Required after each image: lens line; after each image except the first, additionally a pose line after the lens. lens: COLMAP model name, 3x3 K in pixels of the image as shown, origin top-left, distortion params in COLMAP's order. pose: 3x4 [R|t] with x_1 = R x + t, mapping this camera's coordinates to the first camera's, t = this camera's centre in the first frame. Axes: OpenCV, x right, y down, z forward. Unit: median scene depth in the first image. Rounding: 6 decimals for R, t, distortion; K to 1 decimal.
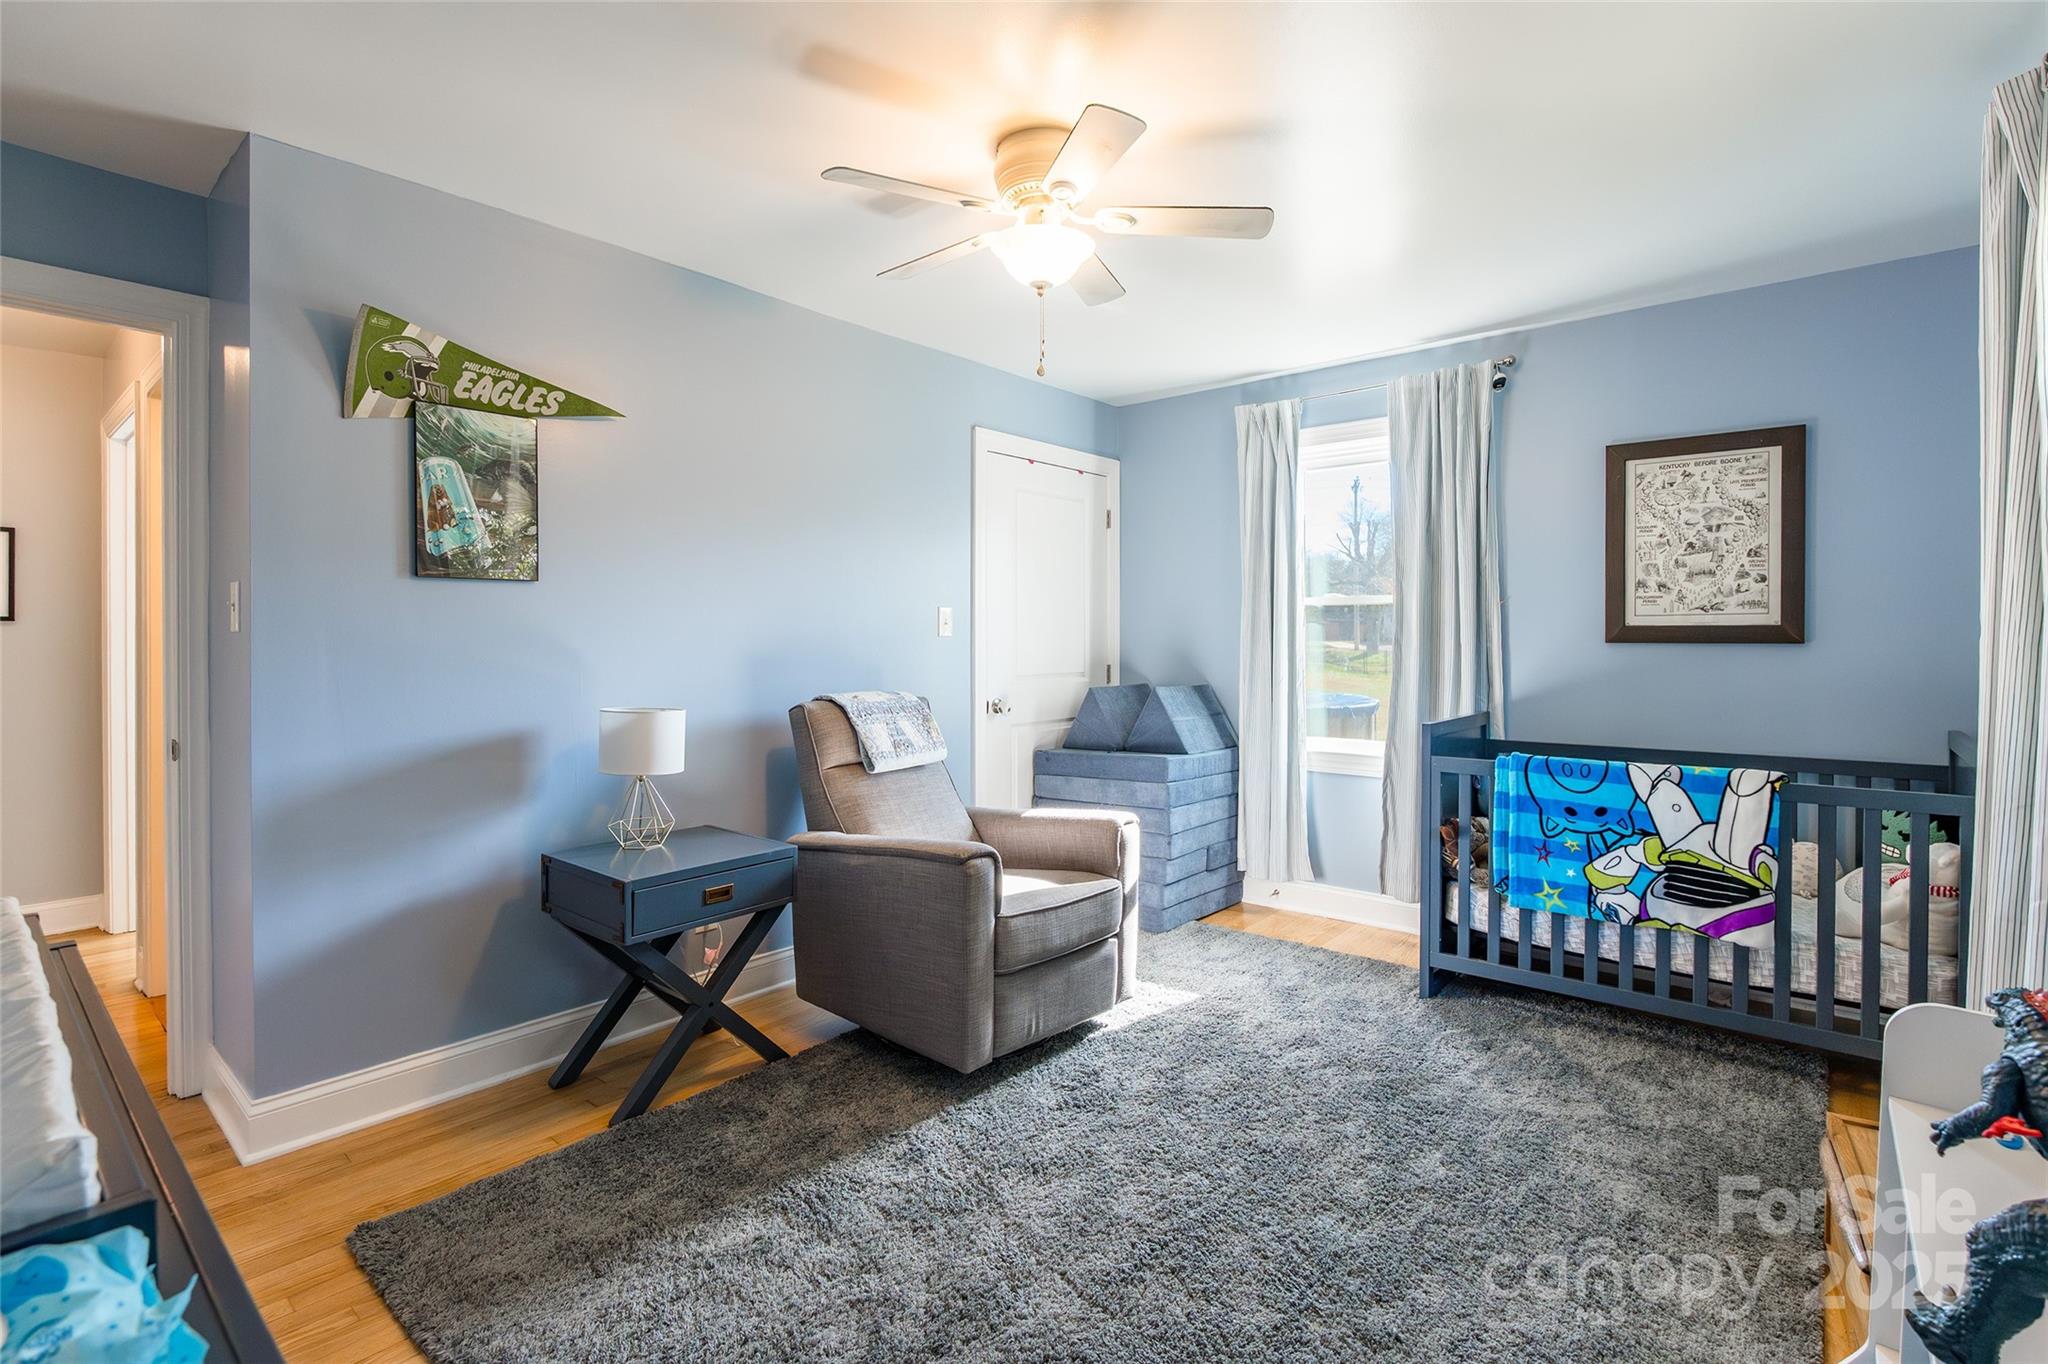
lens RADIAL K [[950.1, 0, 1025.5], [0, 950.1, 642.1], [0, 0, 1]] dist [-0.015042, -0.000263]
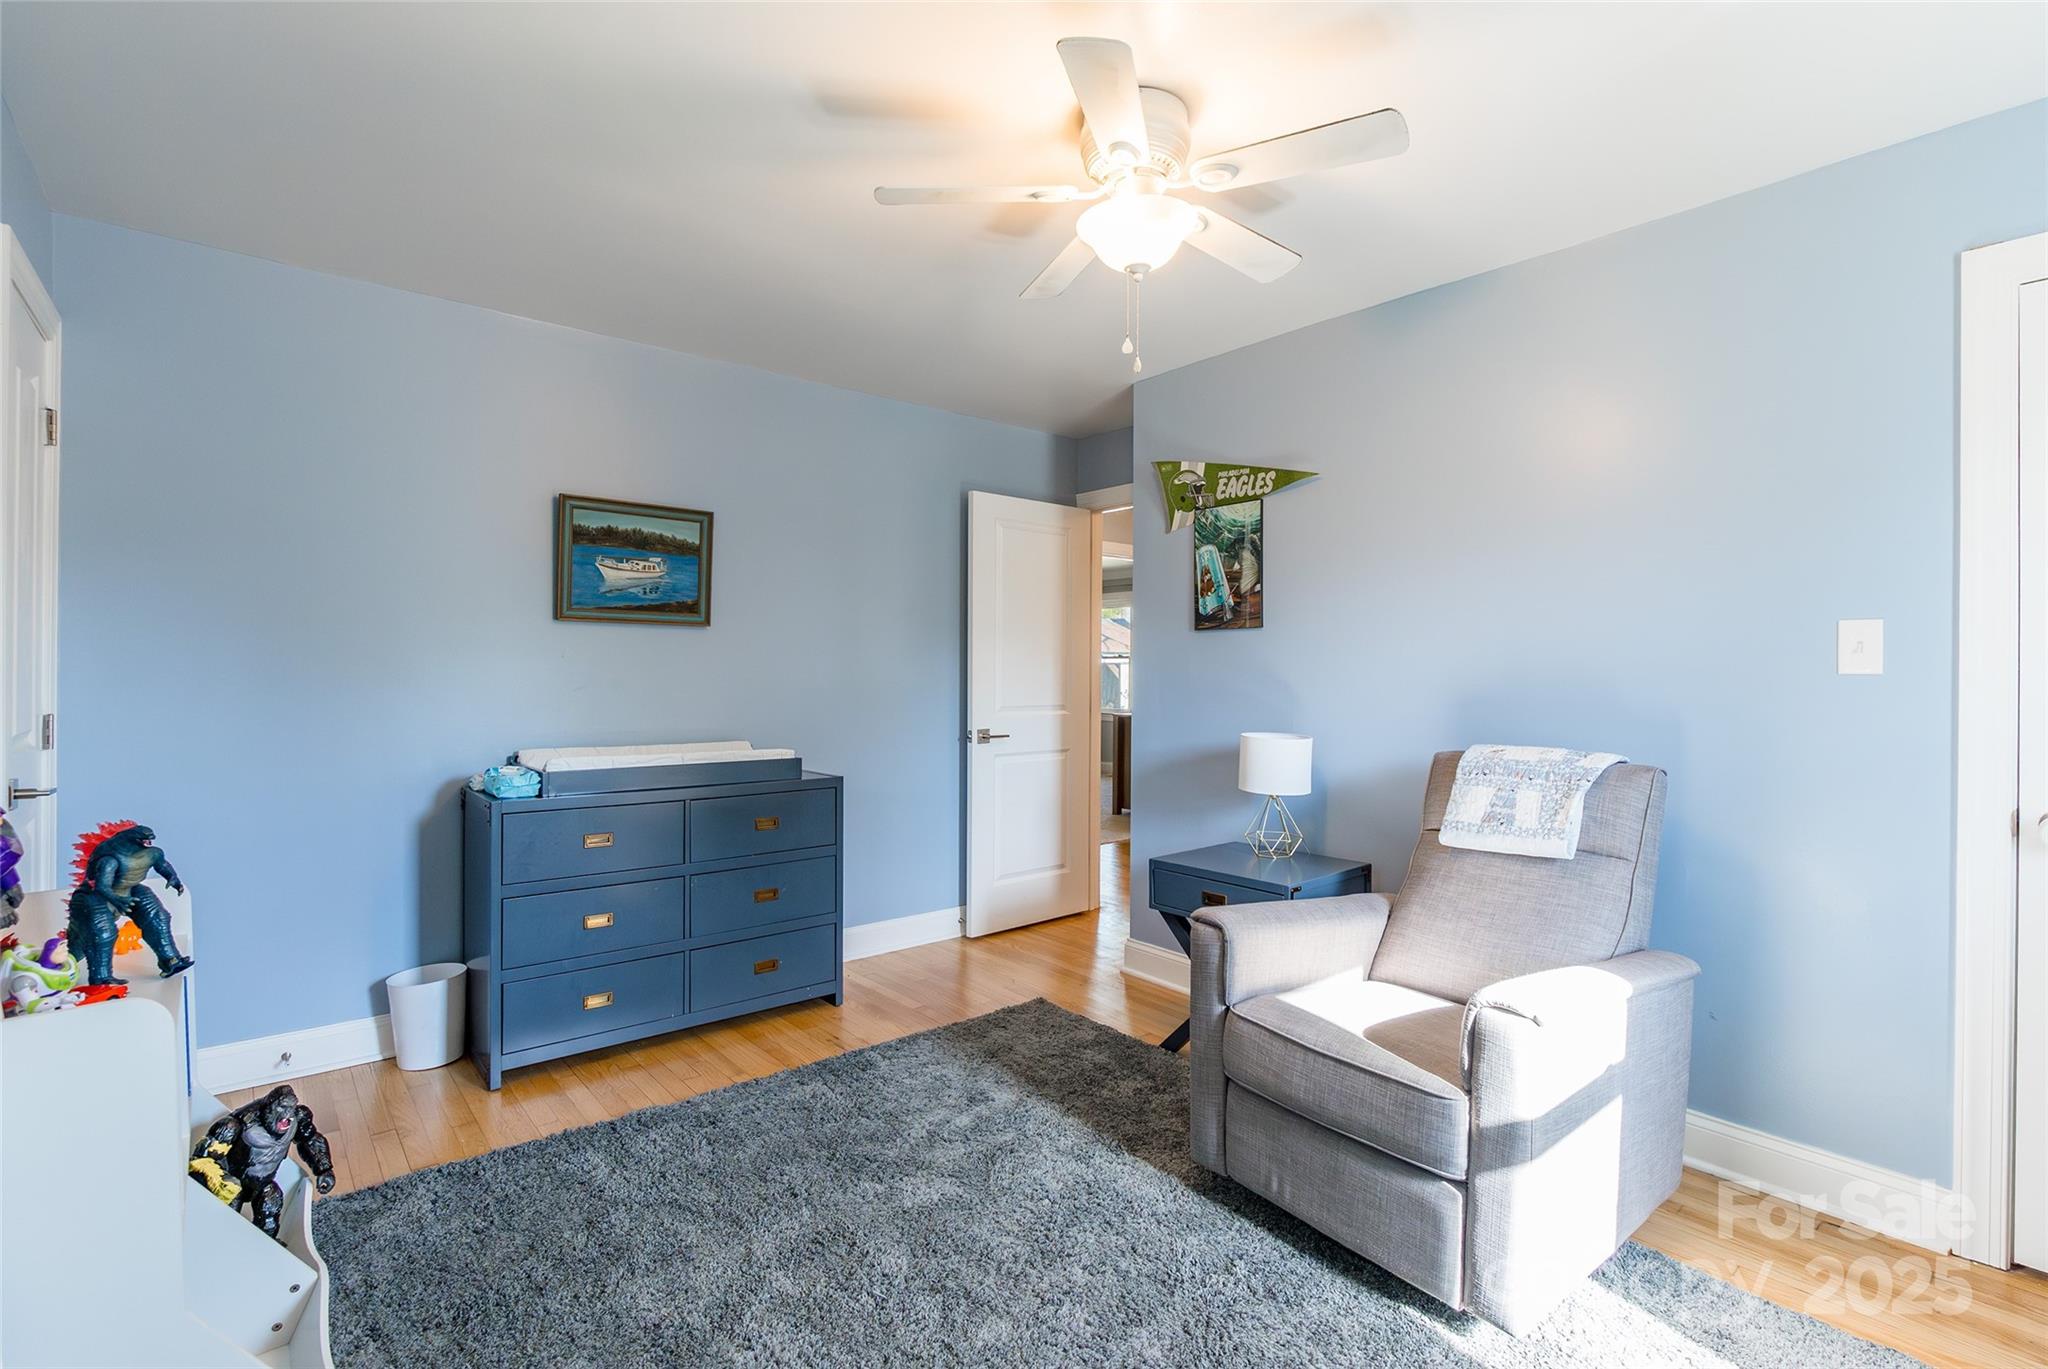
lens RADIAL K [[916.3, 0, 1021.4], [0, 916.3, 675.1], [0, 0, 1]] dist [-0.010800, 0.000347]
pose [[-0.157578, -0.000542, -0.987506, 0.730595], [-0.013327, 0.999910, 0.001578, 0.001377], [0.987417, 0.013409, -0.157571, 0.874128]]
